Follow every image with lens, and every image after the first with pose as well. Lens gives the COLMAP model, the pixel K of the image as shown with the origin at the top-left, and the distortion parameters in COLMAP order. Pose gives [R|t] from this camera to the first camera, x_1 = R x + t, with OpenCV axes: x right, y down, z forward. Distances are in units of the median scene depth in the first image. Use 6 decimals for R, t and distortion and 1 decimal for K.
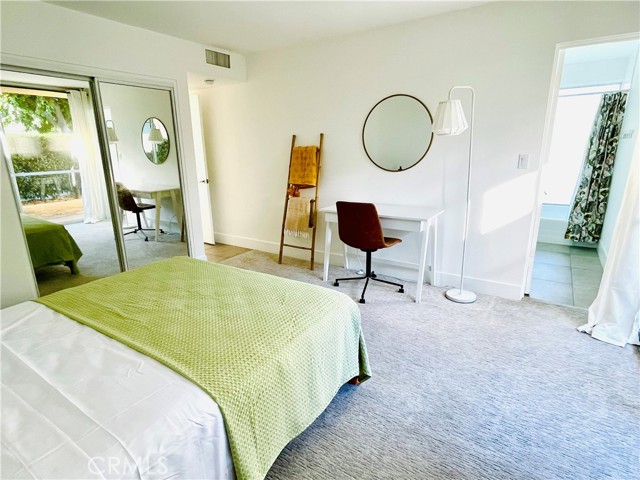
lens RADIAL K [[352.7, 0, 316.8], [0, 352.7, 243.1], [0, 0, 1]] dist [-0.015332, 0.008138]
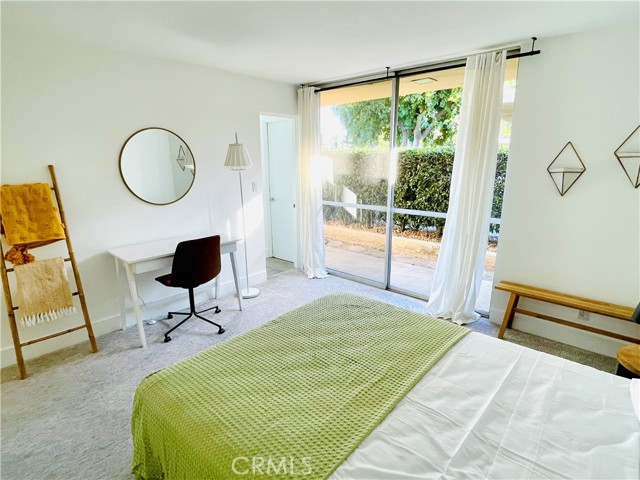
lens RADIAL K [[352.7, 0, 316.9], [0, 352.7, 238.3], [0, 0, 1]] dist [-0.015332, 0.008138]
pose [[0.153294, -0.205232, 0.966634, -0.949815], [0.260201, 0.952058, 0.160873, -0.228549], [-0.953308, 0.226858, 0.199346, 0.607166]]
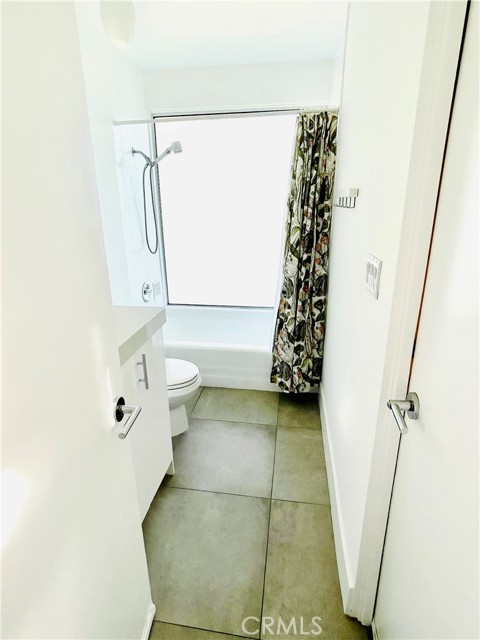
lens RADIAL K [[352.7, 0, 239.1], [0, 352.7, 319.2], [0, 0, 1]] dist [-0.015332, 0.008138]
pose [[0.901987, -0.135356, 0.409998, 0.477955], [0.109463, 0.990255, 0.086104, -0.181825], [-0.417657, -0.032785, 0.908013, 0.551457]]
